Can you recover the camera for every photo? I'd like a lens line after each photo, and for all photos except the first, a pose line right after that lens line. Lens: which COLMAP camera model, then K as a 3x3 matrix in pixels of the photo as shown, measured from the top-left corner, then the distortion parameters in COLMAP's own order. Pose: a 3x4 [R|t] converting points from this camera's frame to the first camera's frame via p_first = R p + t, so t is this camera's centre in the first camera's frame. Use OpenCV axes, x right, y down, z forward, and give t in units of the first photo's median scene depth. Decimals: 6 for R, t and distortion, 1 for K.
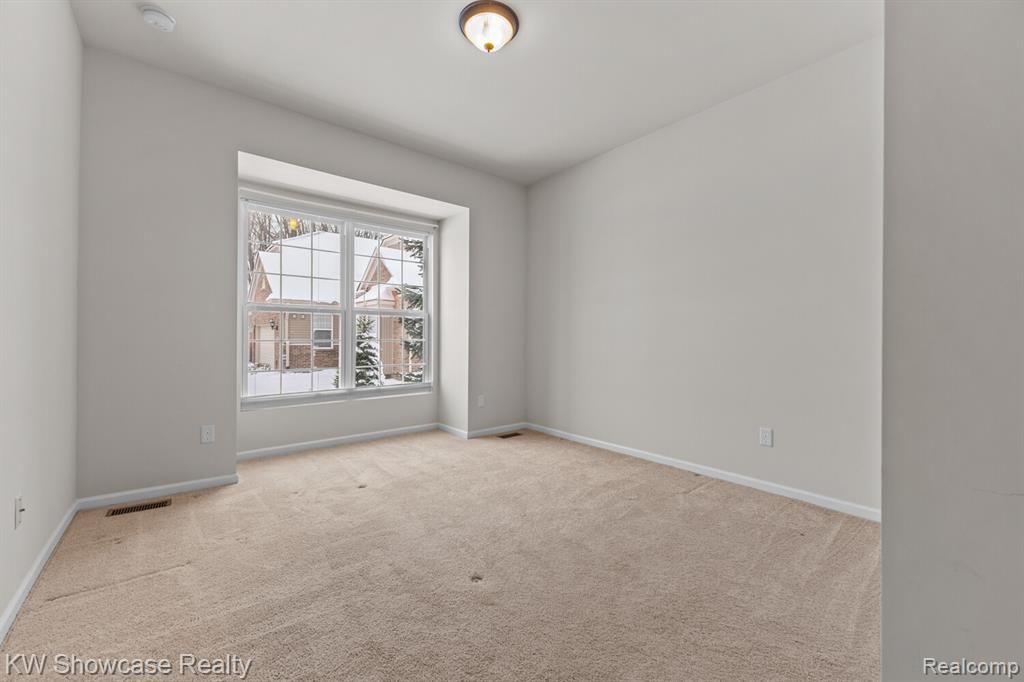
lens RADIAL K [[410.6, 0, 510.2], [0, 410.6, 335.8], [0, 0, 1]] dist [0.006704, -0.000261]
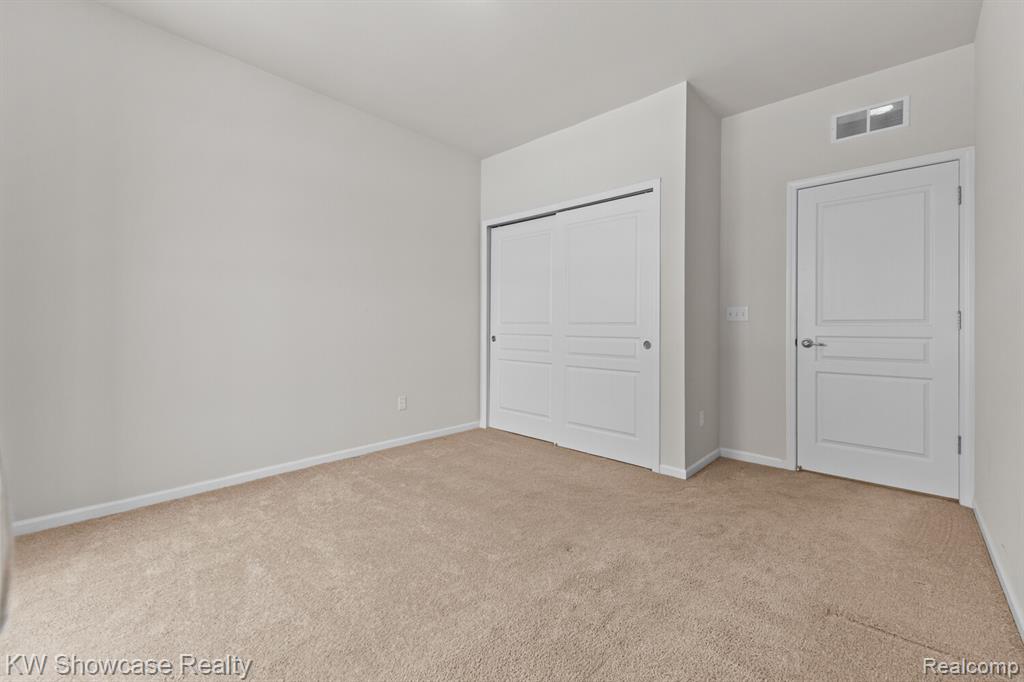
lens RADIAL K [[410.6, 0, 510.2], [0, 410.6, 335.8], [0, 0, 1]] dist [0.006704, -0.000261]
pose [[-0.102652, -0.030344, 0.994254, -0.699405], [0.005120, 0.999505, 0.031033, -0.006726], [-0.994704, 0.008276, -0.102446, 0.792124]]
